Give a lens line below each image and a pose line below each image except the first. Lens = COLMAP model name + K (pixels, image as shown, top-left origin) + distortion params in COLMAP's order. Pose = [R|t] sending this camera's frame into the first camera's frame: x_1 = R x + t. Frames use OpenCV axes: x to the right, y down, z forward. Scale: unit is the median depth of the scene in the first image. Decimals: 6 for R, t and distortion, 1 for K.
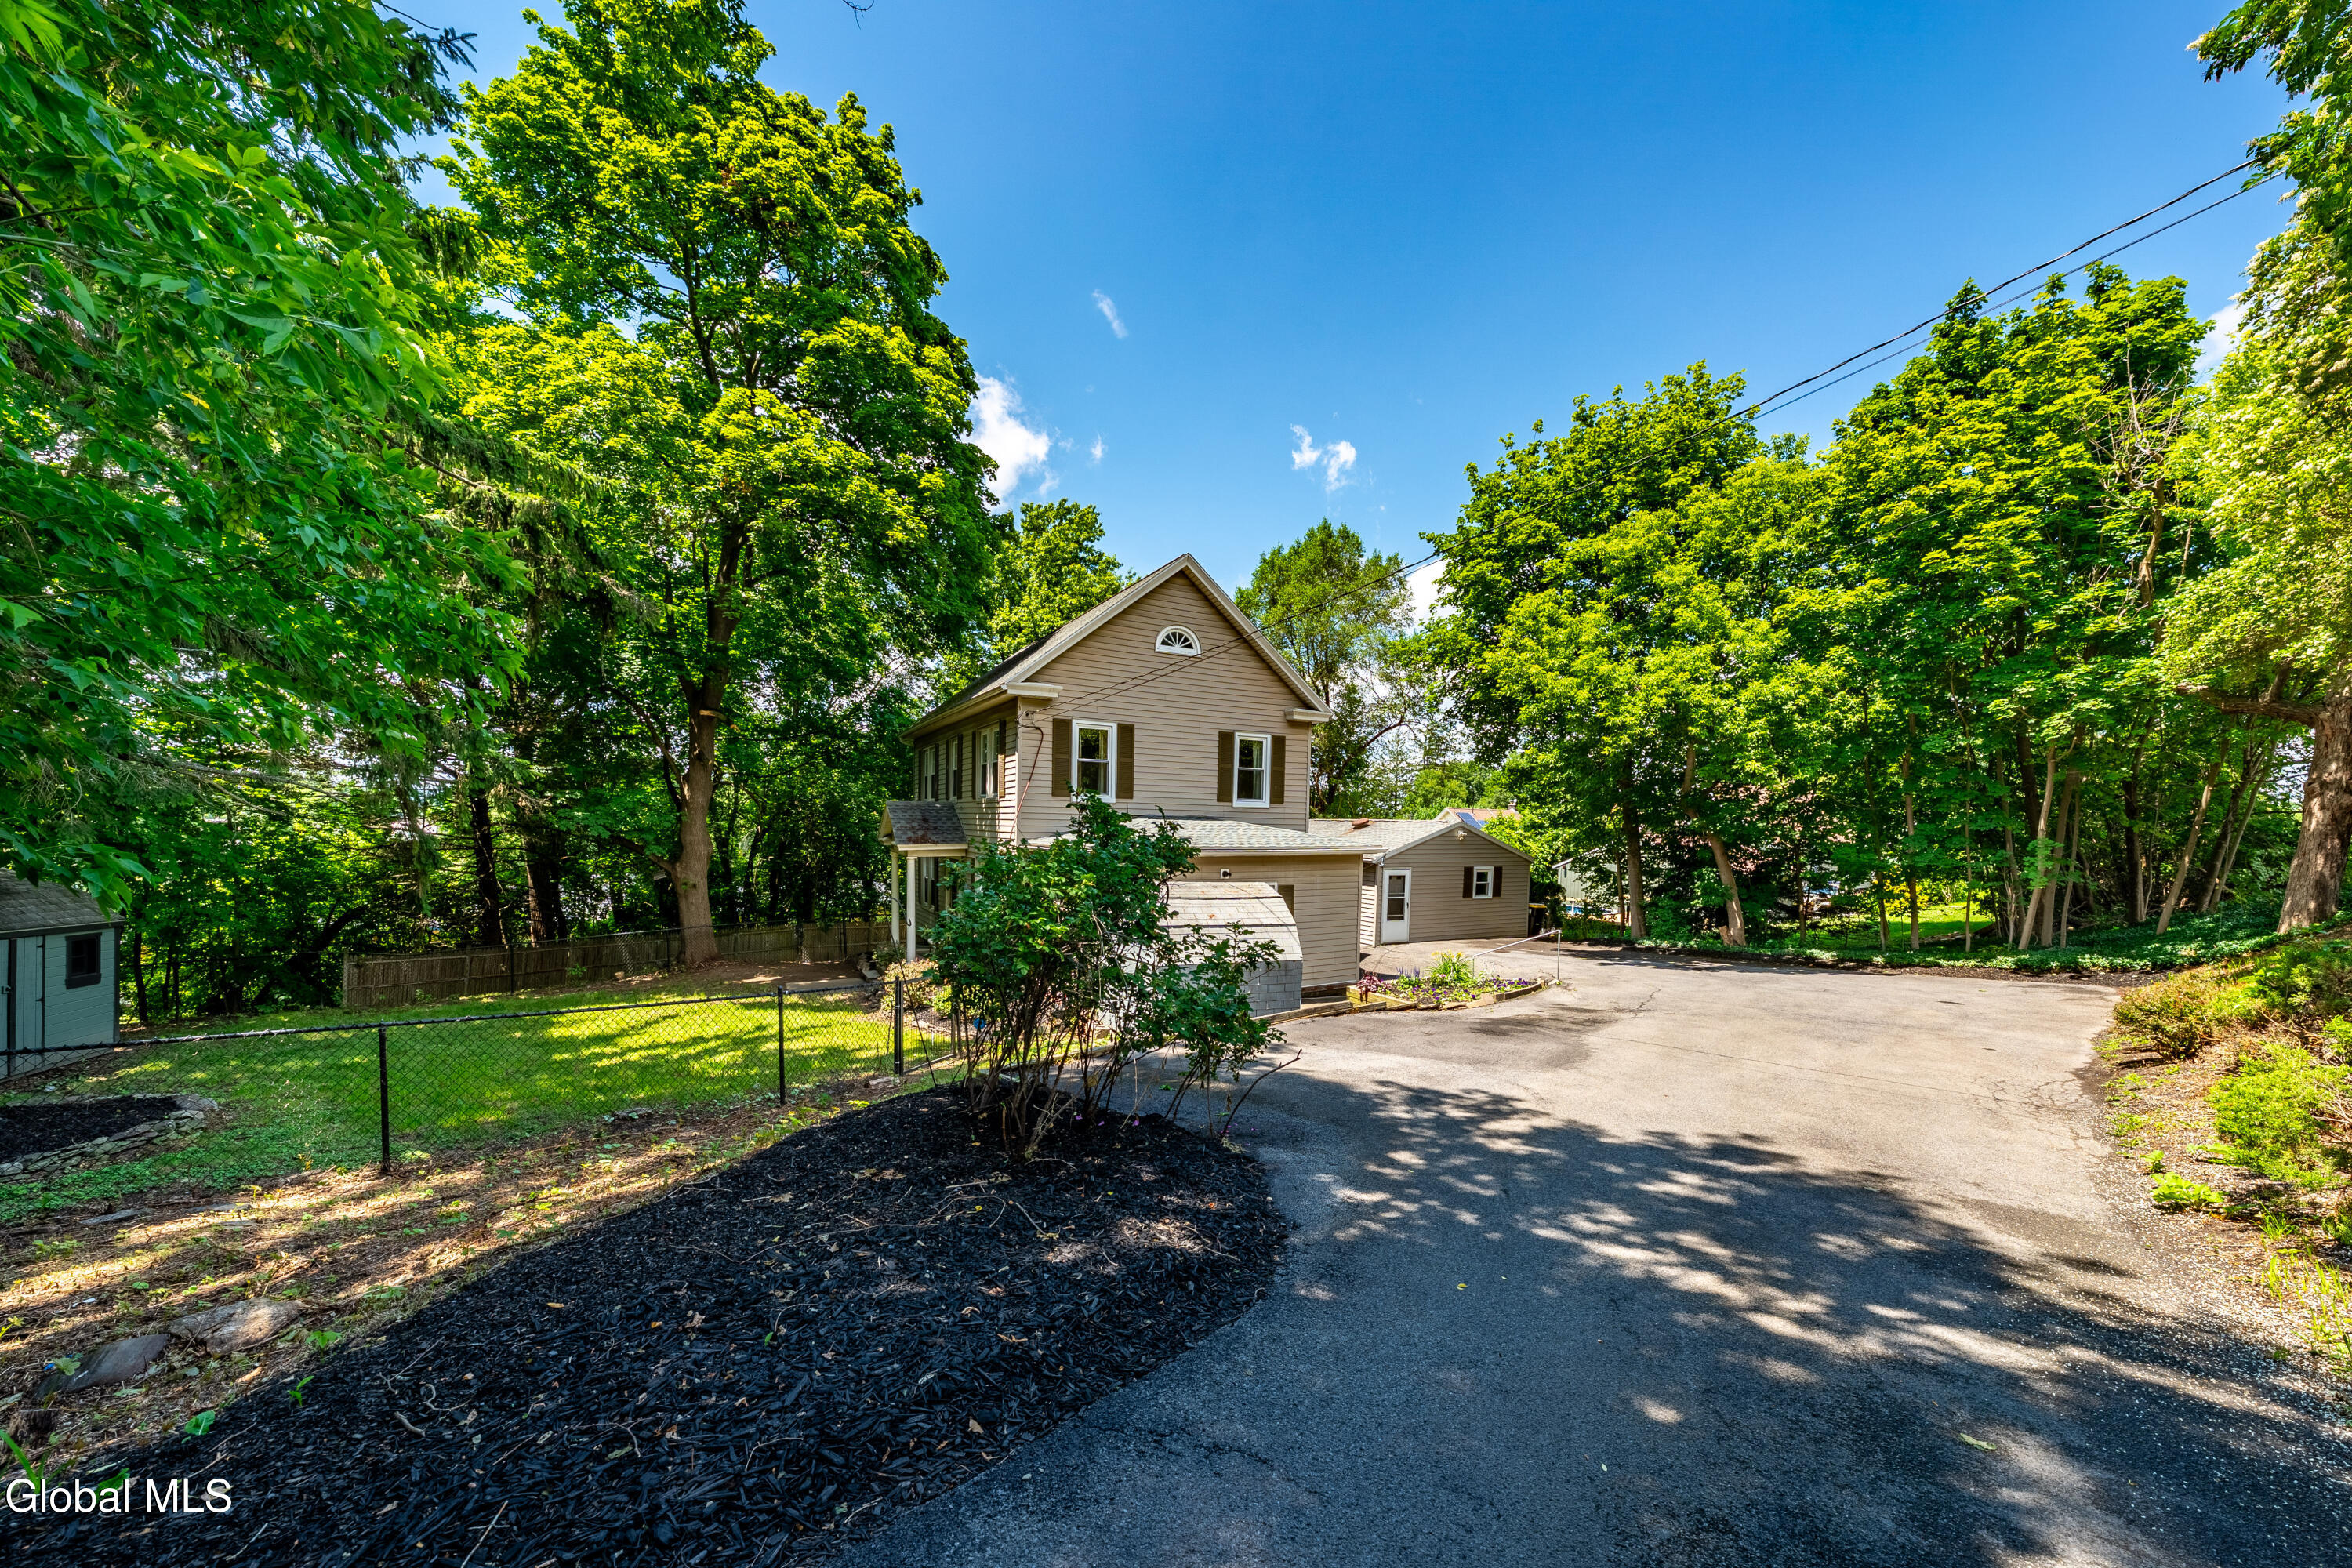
lens RADIAL K [[845.0, 0, 1174.0], [0, 845.0, 874.2], [0, 0, 1]] dist [0.000438, -0.000129]
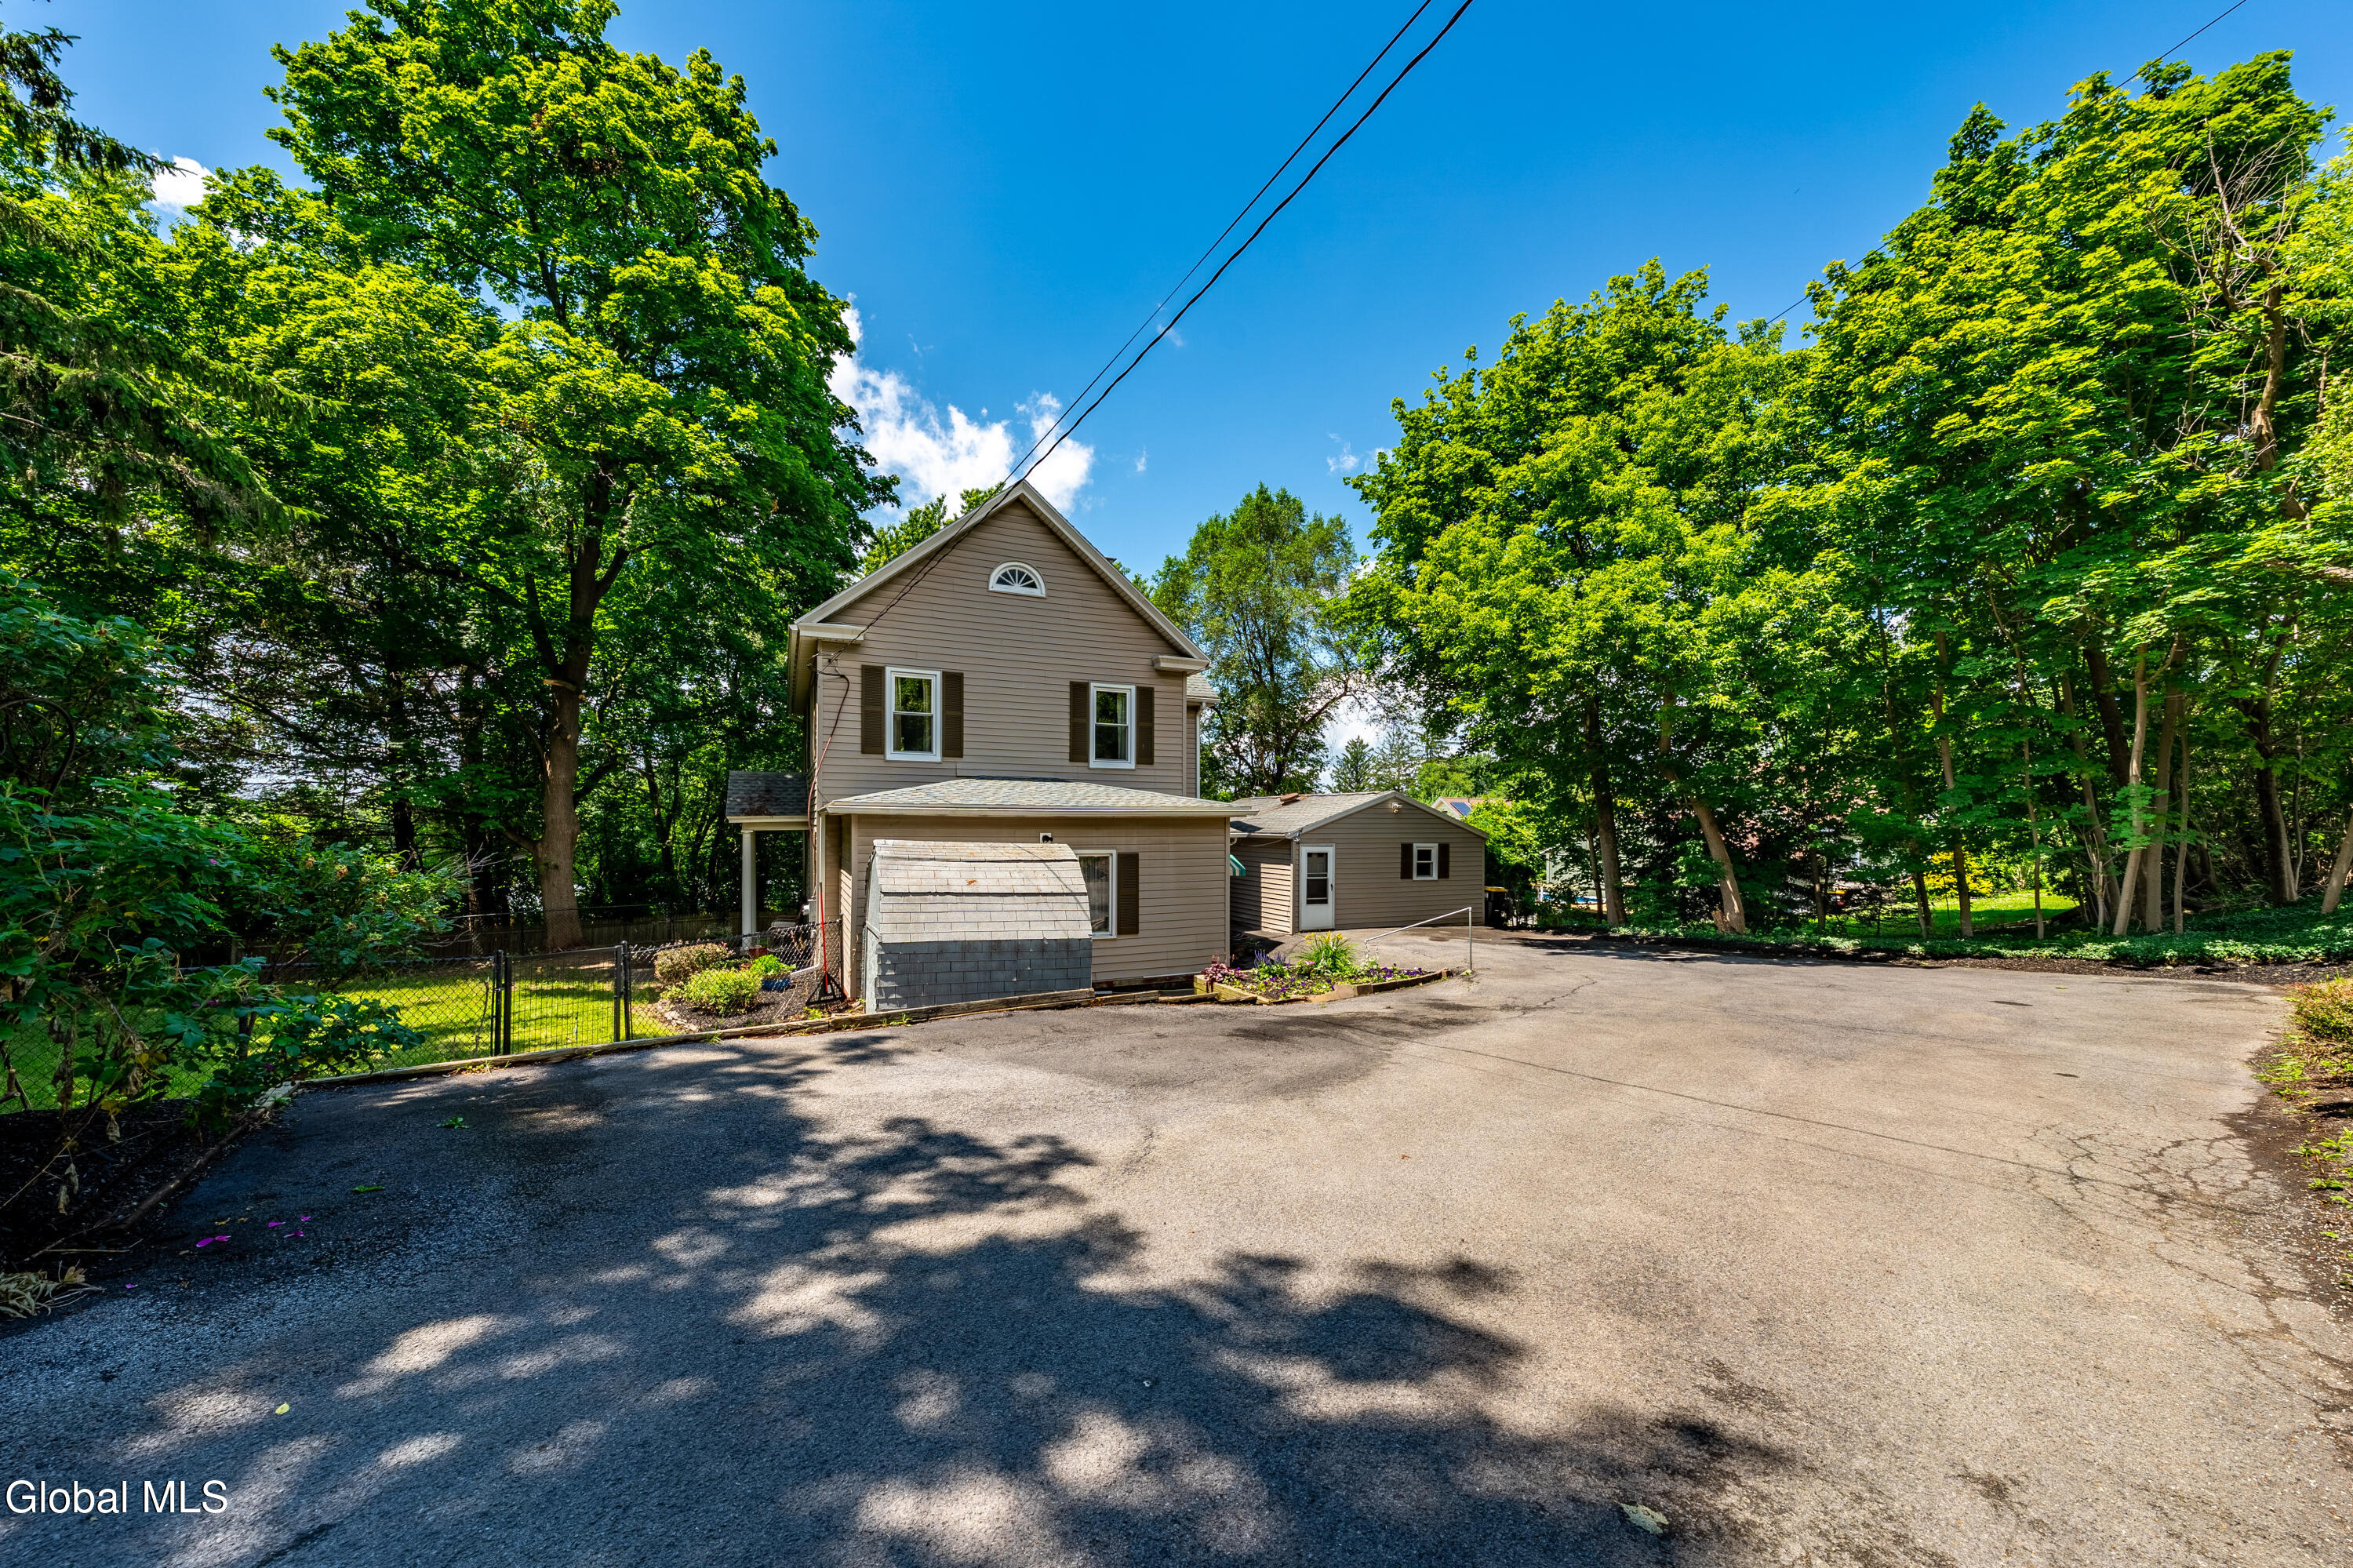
lens RADIAL K [[808.1, 0, 1120.7], [0, 808.1, 825.7], [0, 0, 1]] dist [-0.000884, 0.000307]
pose [[0.994723, -0.010937, -0.102009, 0.193094], [0.004557, 0.998030, -0.062570, 0.033221], [0.102492, 0.061775, 0.992814, 0.188525]]
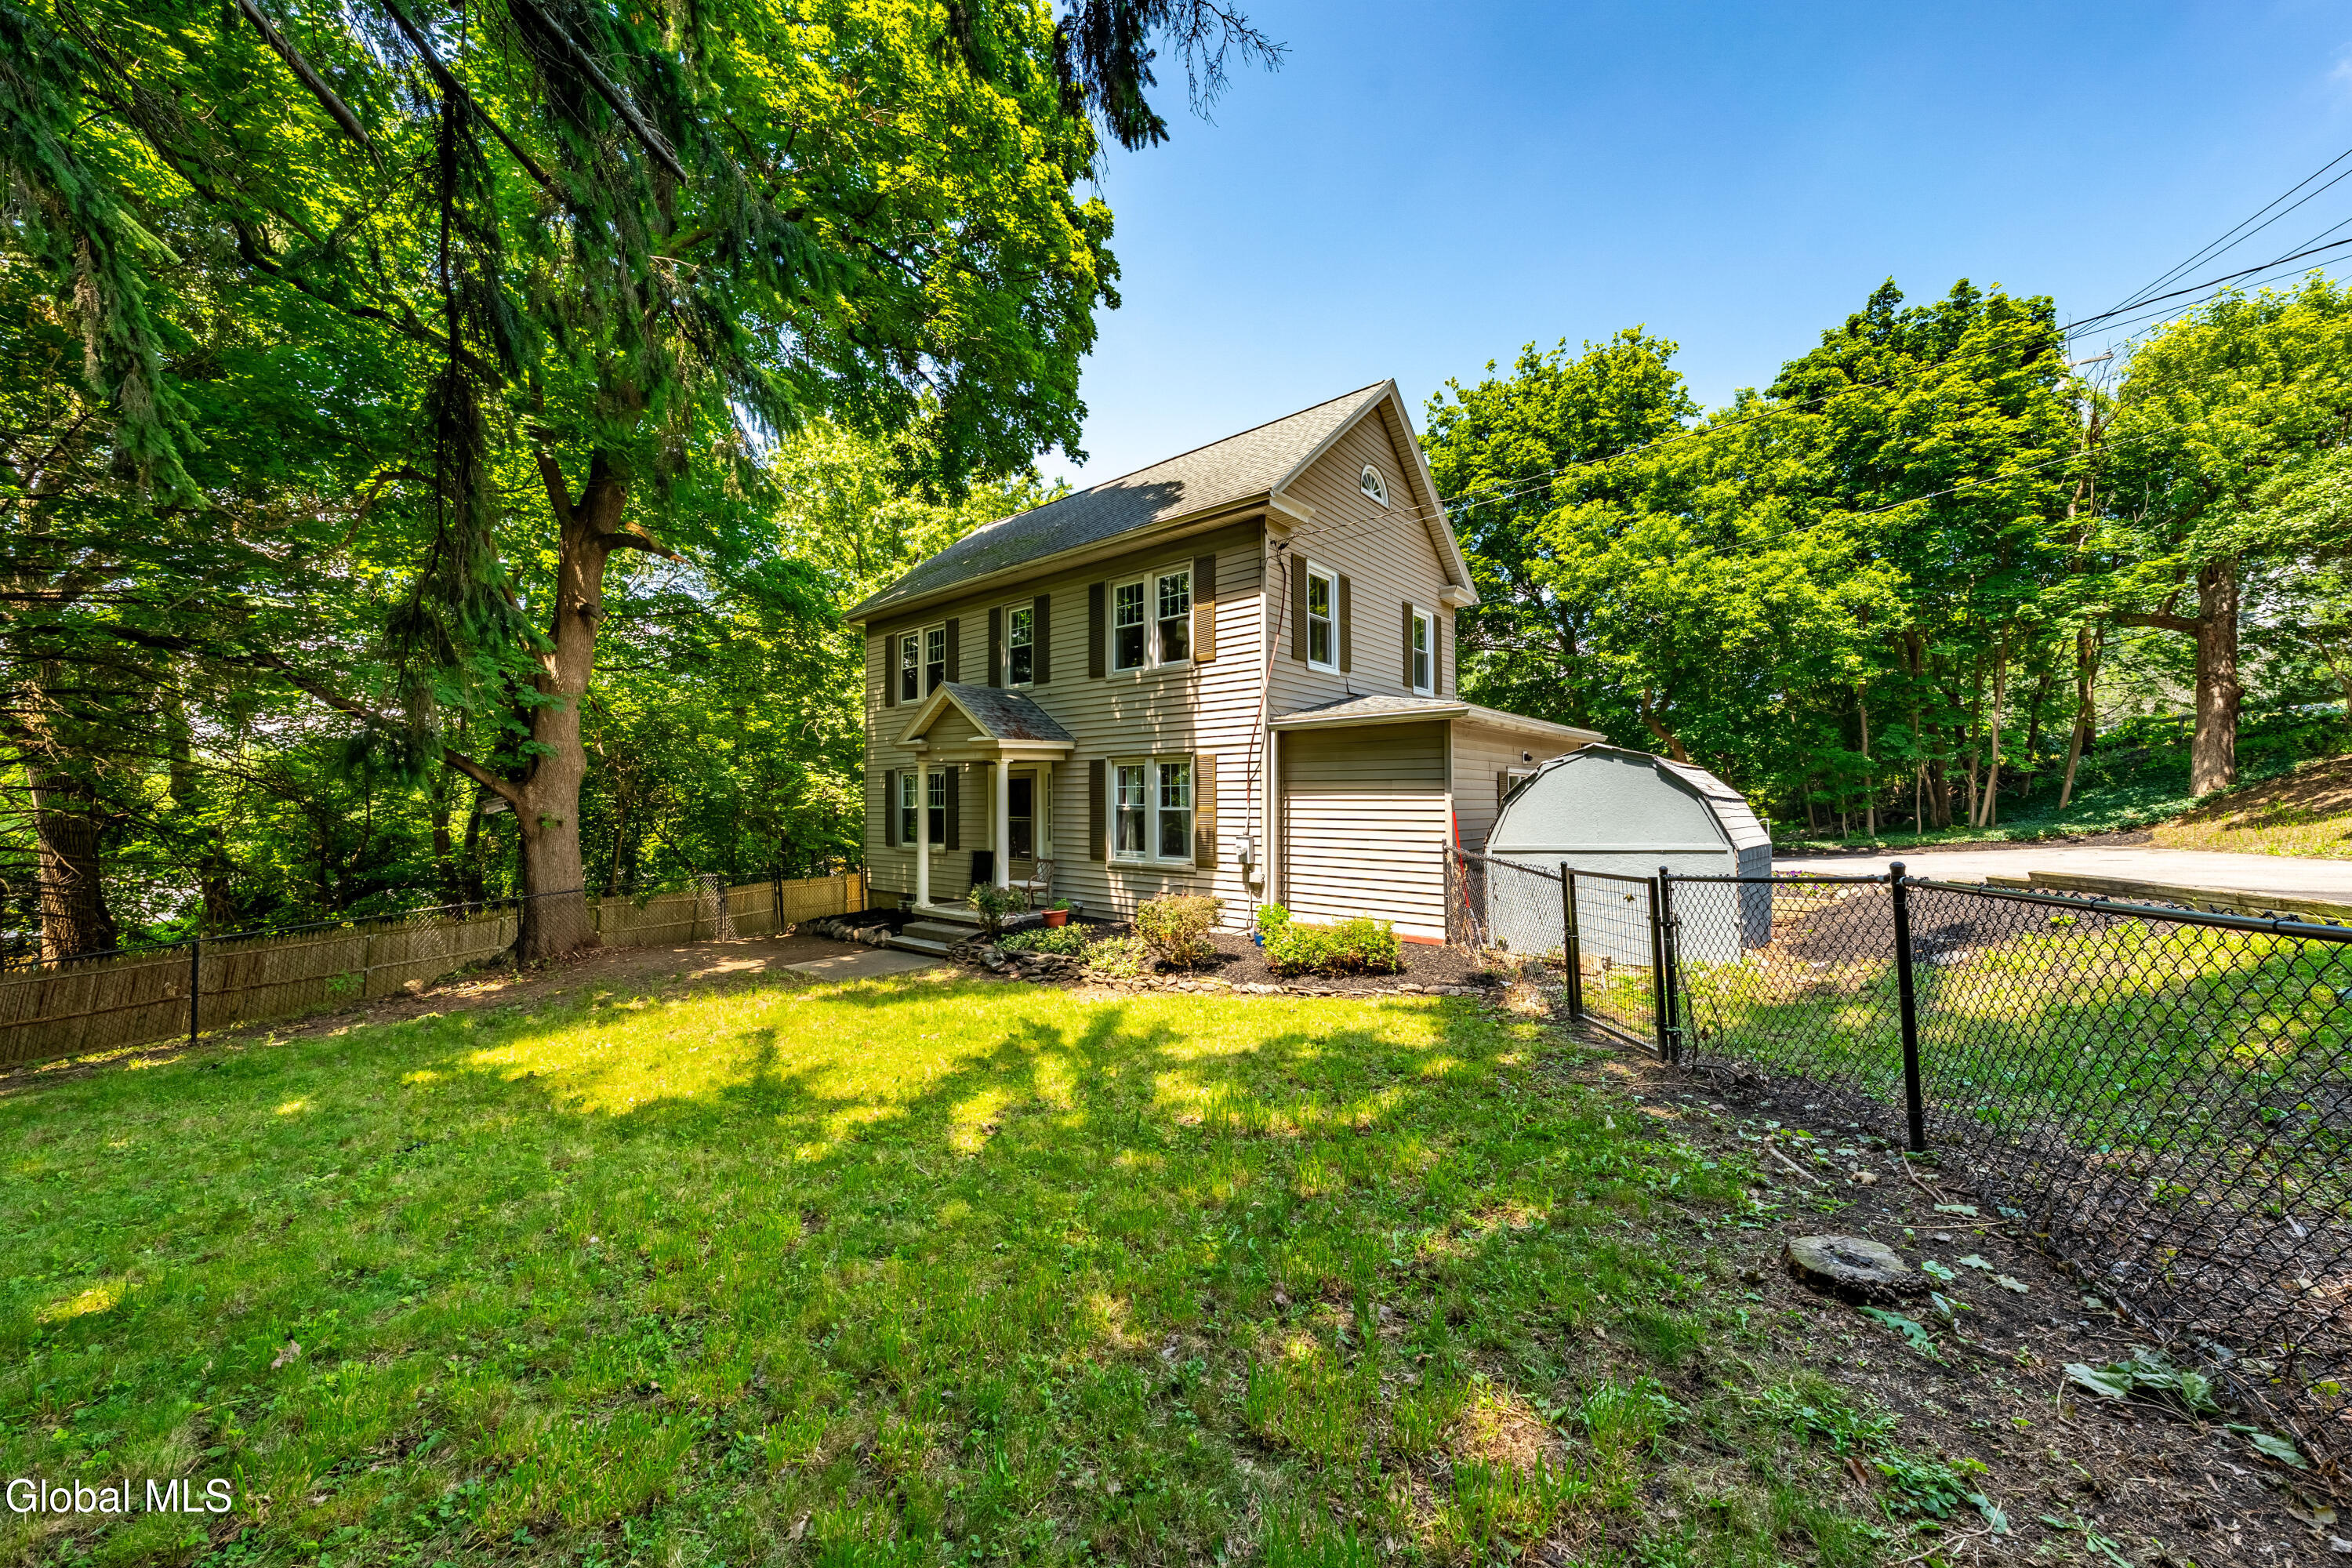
lens RADIAL K [[811.6, 0, 1186.4], [0, 811.6, 776.3], [0, 0, 1]] dist [-0.000300, 0.000016]
pose [[0.925322, -0.014880, 0.378890, -0.459087], [0.043995, 0.996694, -0.068300, 0.048250], [-0.376621, 0.079869, 0.922918, 0.369790]]
